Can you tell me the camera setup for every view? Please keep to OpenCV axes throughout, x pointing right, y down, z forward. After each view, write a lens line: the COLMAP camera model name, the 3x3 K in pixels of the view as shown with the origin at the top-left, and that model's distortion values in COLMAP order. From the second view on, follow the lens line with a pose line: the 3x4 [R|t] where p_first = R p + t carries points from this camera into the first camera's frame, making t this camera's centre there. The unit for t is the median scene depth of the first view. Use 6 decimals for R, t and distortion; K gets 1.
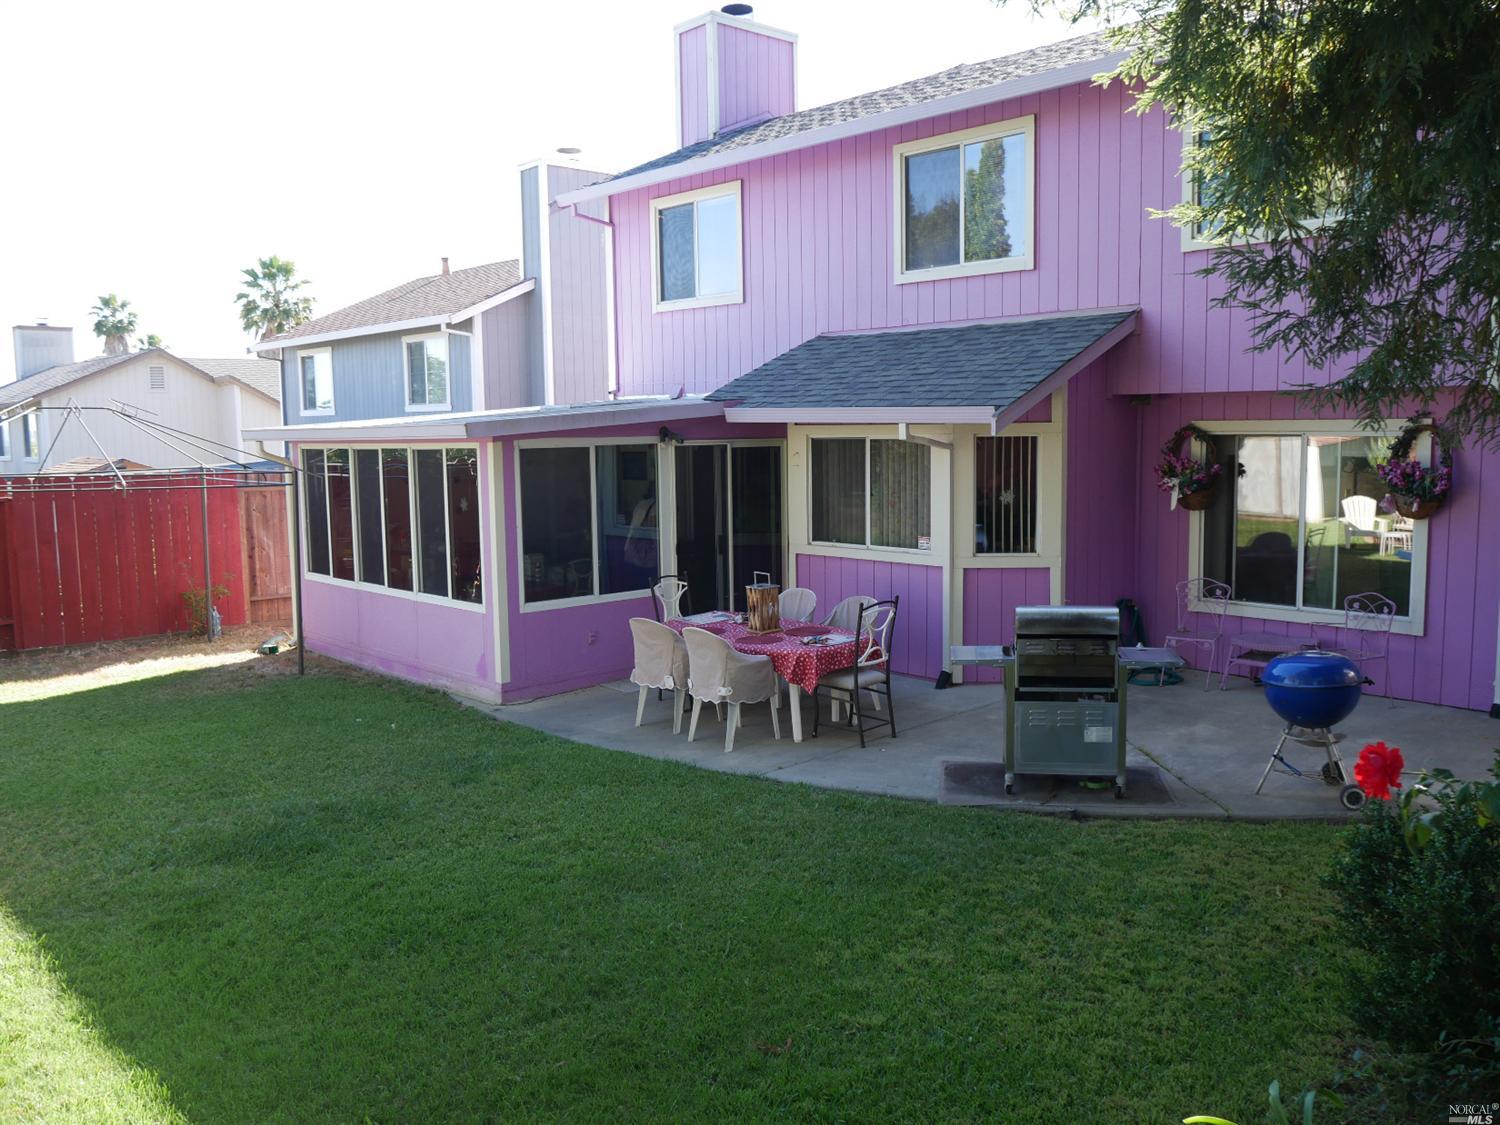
lens RADIAL K [[1238.6, 0, 750.0], [0, 1238.6, 562.5], [0, 0, 1]] dist [-0.018401, -0.001141]
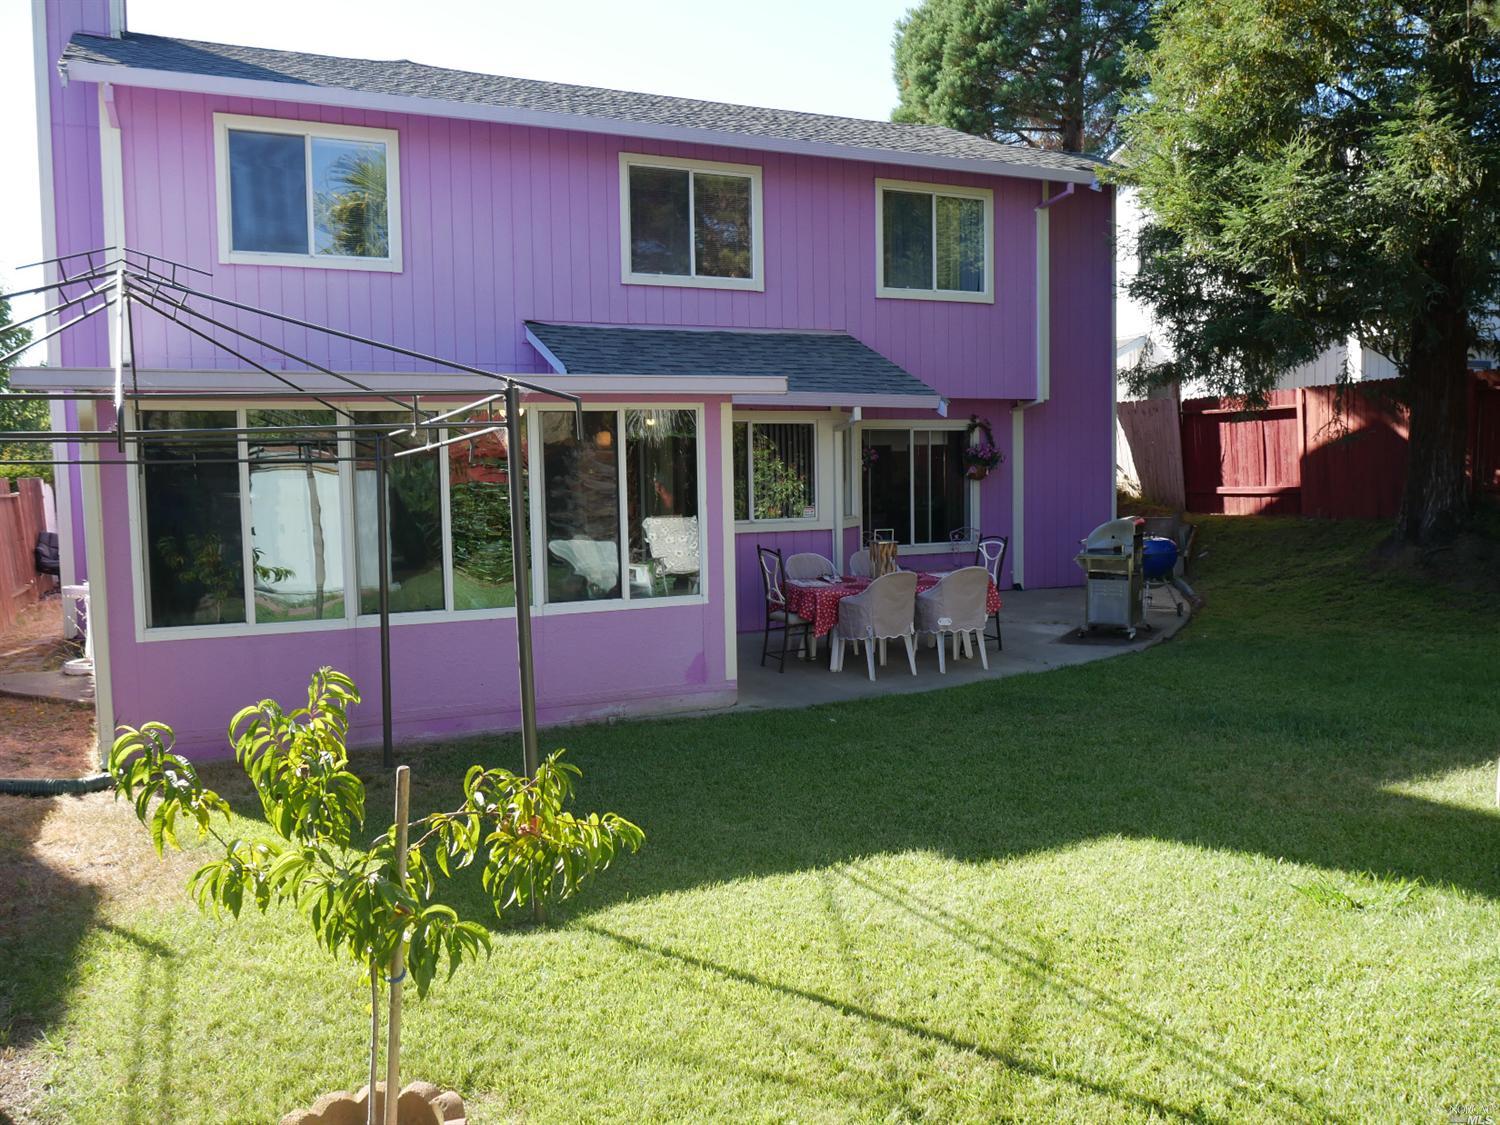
lens RADIAL K [[1238.6, 0, 750.0], [0, 1238.6, 562.5], [0, 0, 1]] dist [-0.018401, -0.001141]
pose [[0.348764, -0.073553, 0.934320, -0.939186], [0.103902, 0.993805, 0.039451, -0.020040], [-0.931433, 0.083319, 0.354246, 0.599803]]
